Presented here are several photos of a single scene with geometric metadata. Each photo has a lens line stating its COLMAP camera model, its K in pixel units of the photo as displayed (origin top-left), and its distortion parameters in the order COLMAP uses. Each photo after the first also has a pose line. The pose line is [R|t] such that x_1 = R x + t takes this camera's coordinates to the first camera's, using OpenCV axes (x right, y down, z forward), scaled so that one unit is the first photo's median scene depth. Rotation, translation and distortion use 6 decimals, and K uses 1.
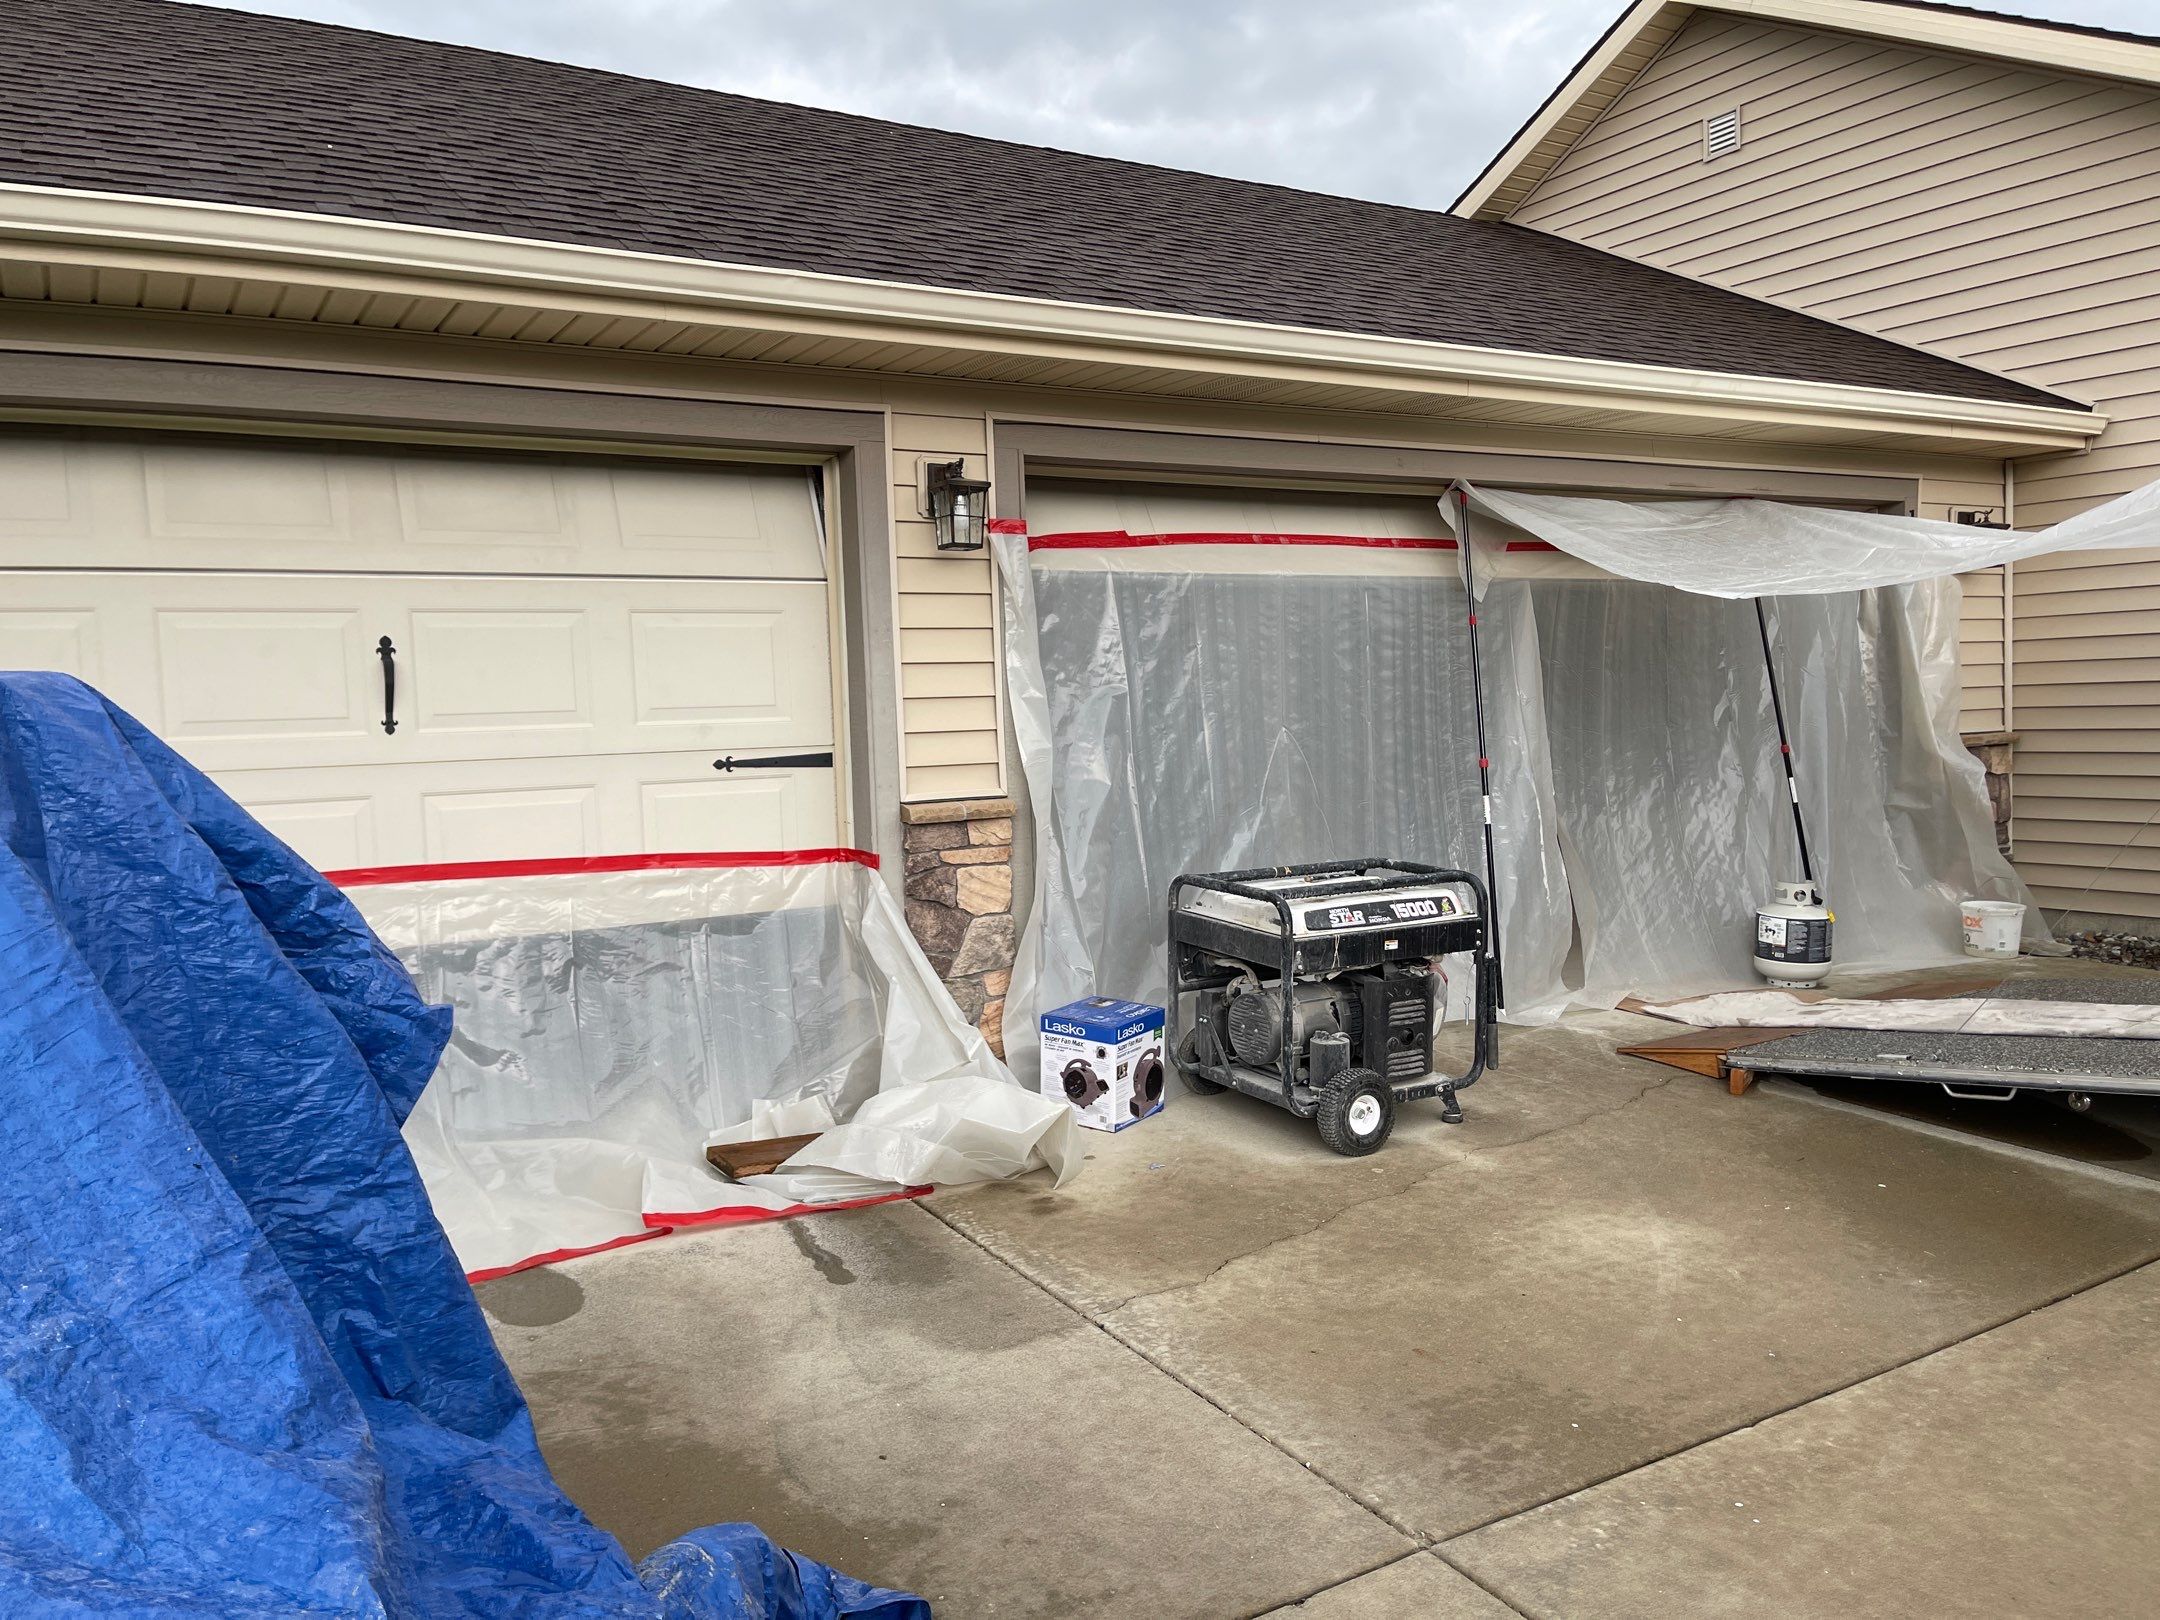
lens RADIAL K [[1619.6, 0, 1074.2], [0, 1619.6, 816.2], [0, 0, 1]] dist [0.060920, -0.080795]
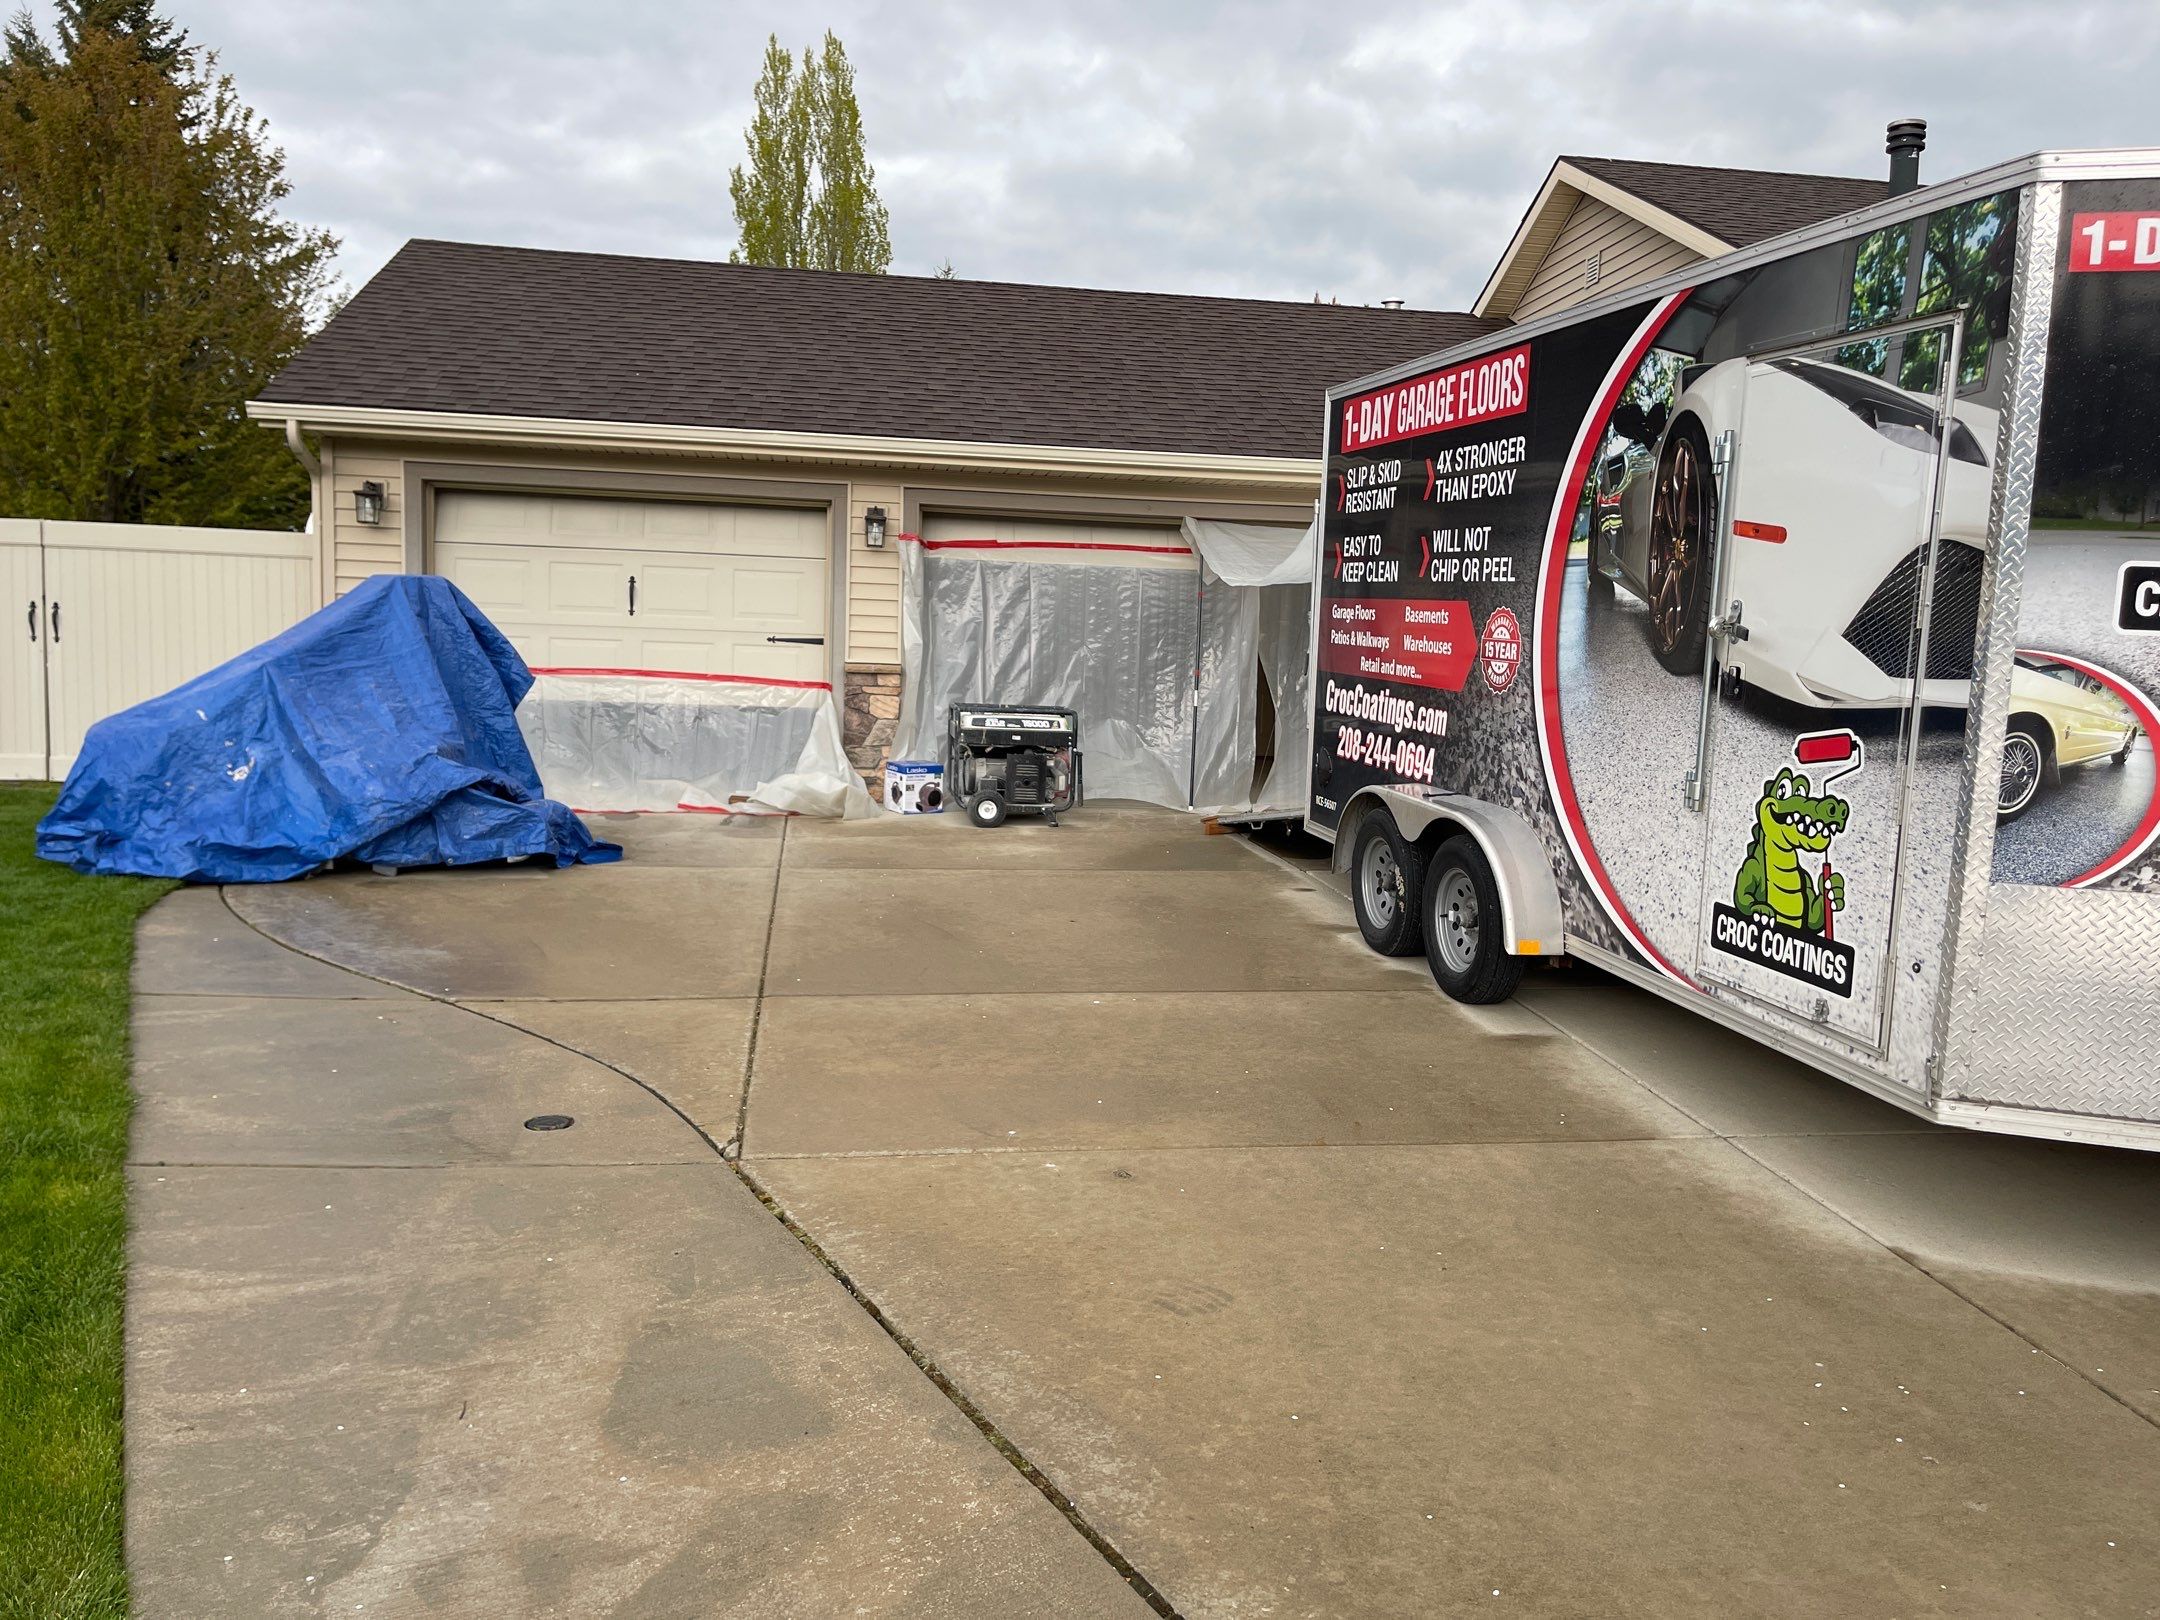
lens RADIAL K [[1619.6, 0, 1080.4], [0, 1619.6, 827.5], [0, 0, 1]] dist [0.060920, -0.080795]
pose [[0.922428, 0.095748, -0.374110, 1.055520], [-0.087682, 0.995402, 0.038564, 0.104058], [0.376083, -0.002770, 0.926582, -0.938518]]
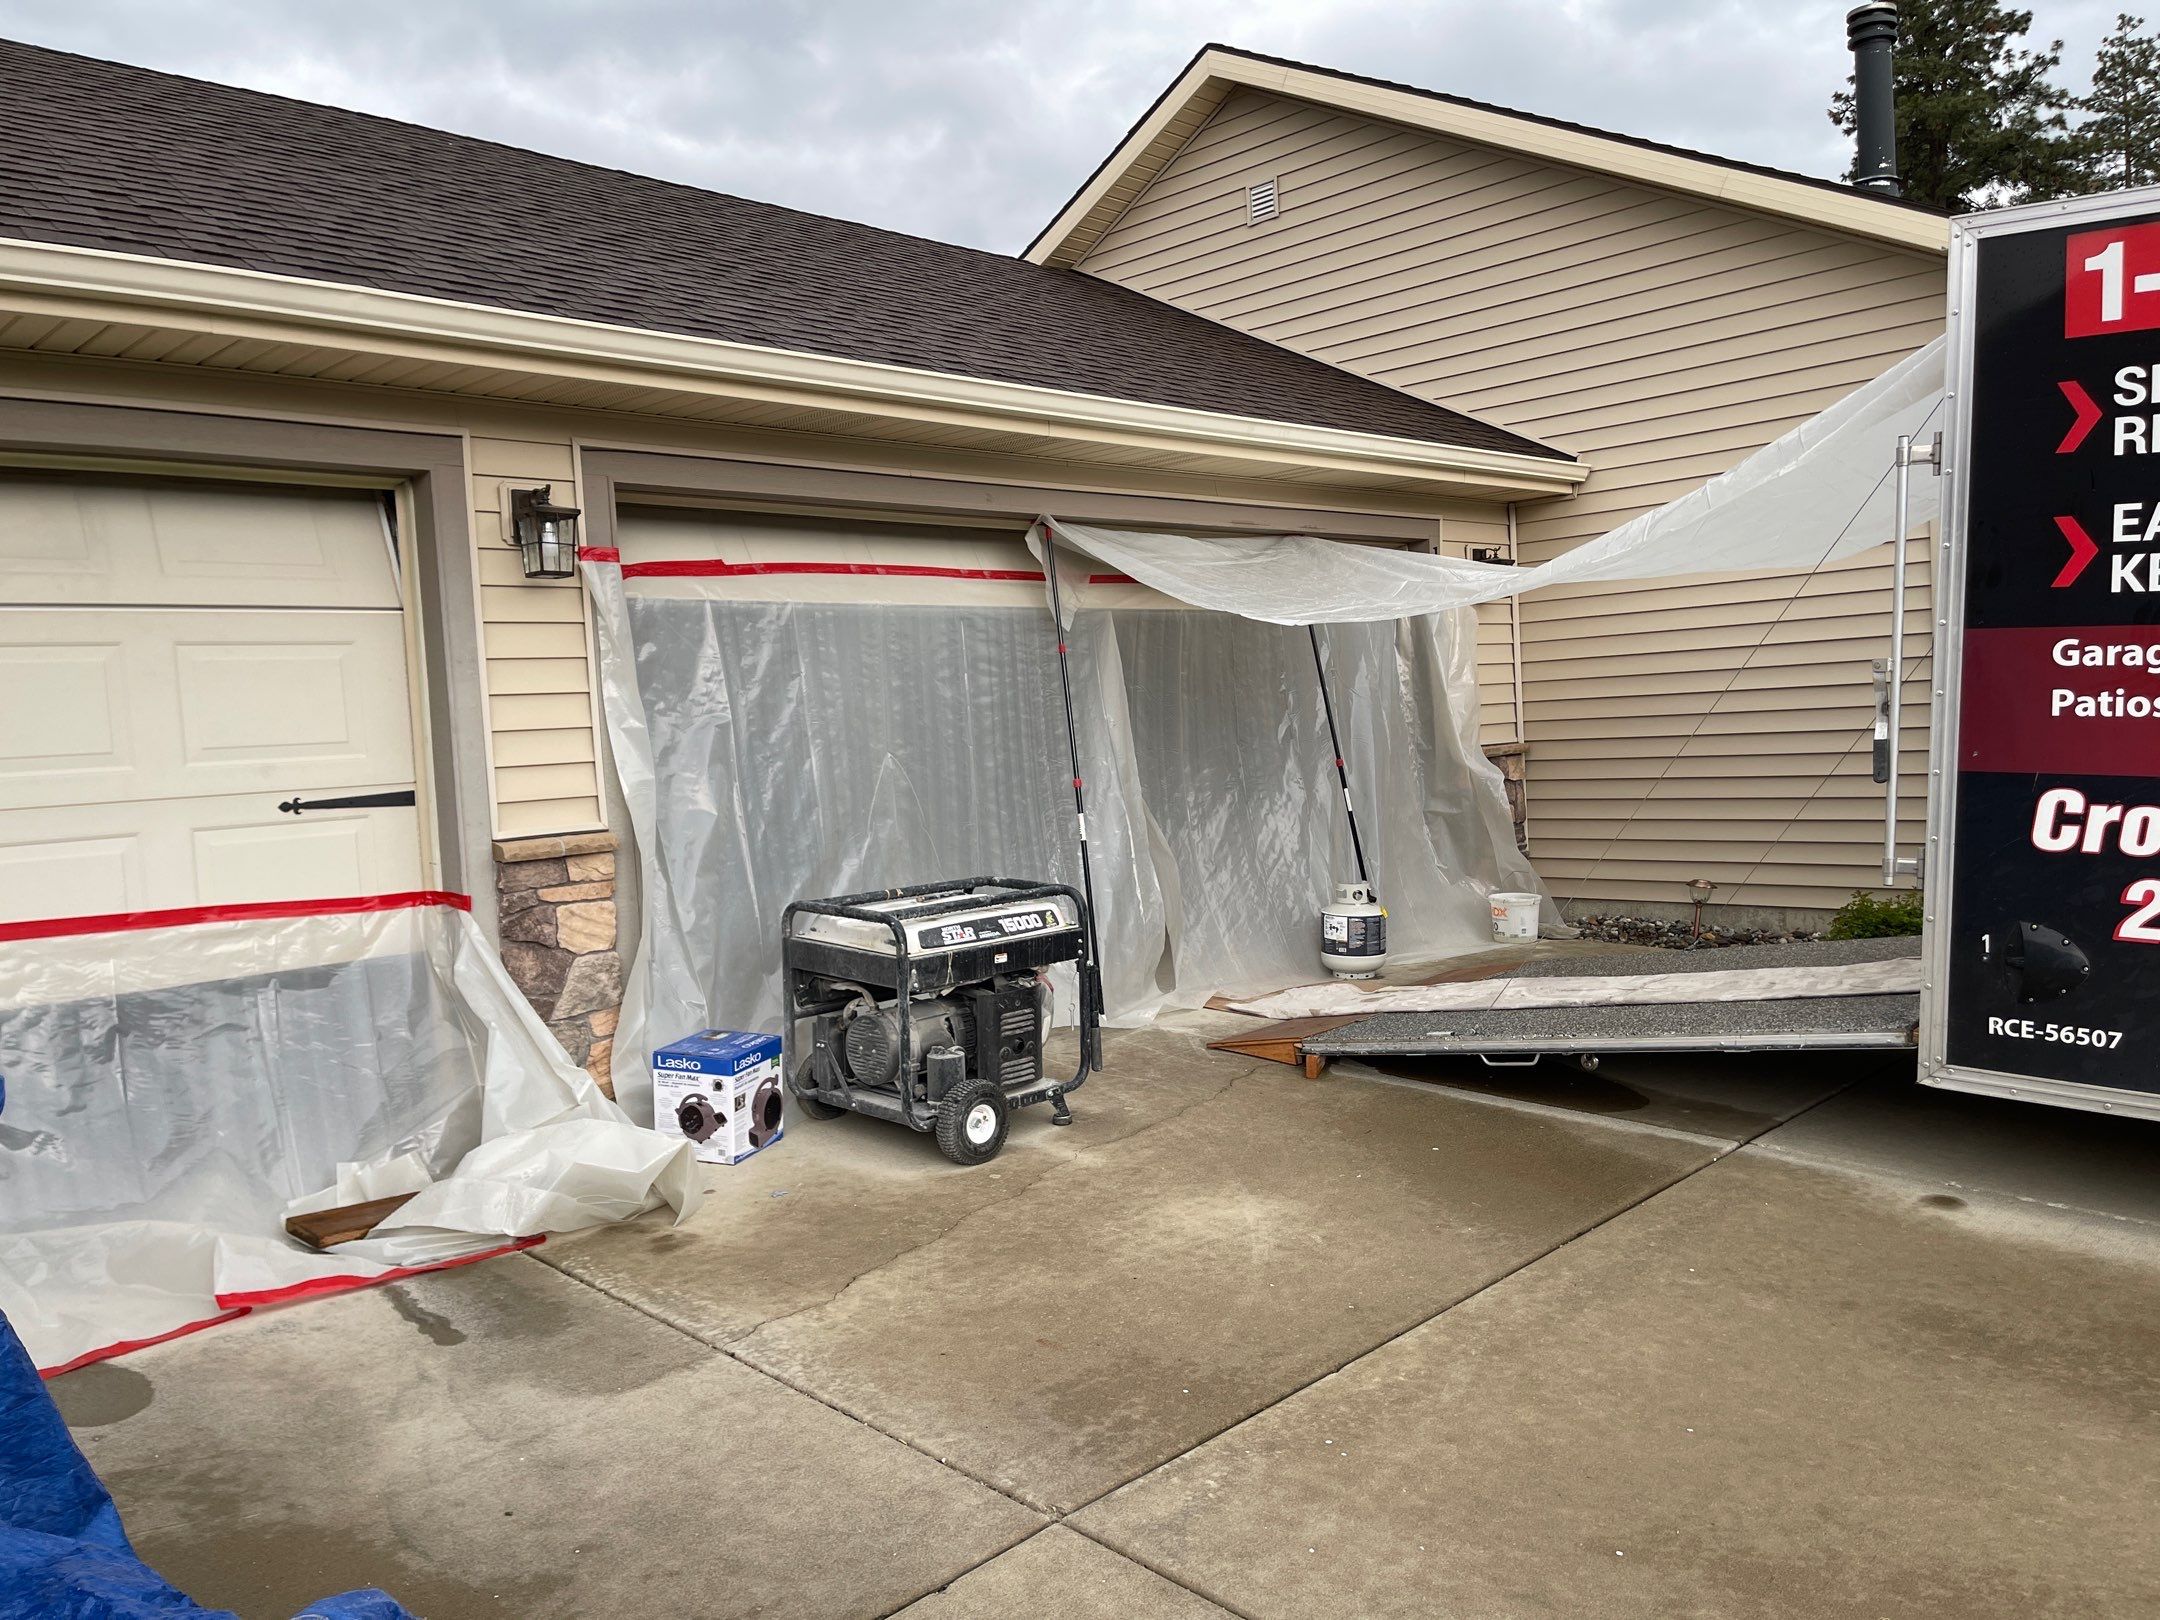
lens RADIAL K [[1619.6, 0, 1082.9], [0, 1619.6, 811.3], [0, 0, 1]] dist [0.060920, -0.080795]
pose [[0.967714, -0.033265, 0.249846, -0.010095], [0.038346, 0.999144, -0.015495, 0.002734], [-0.249117, 0.024575, 0.968162, -0.022446]]
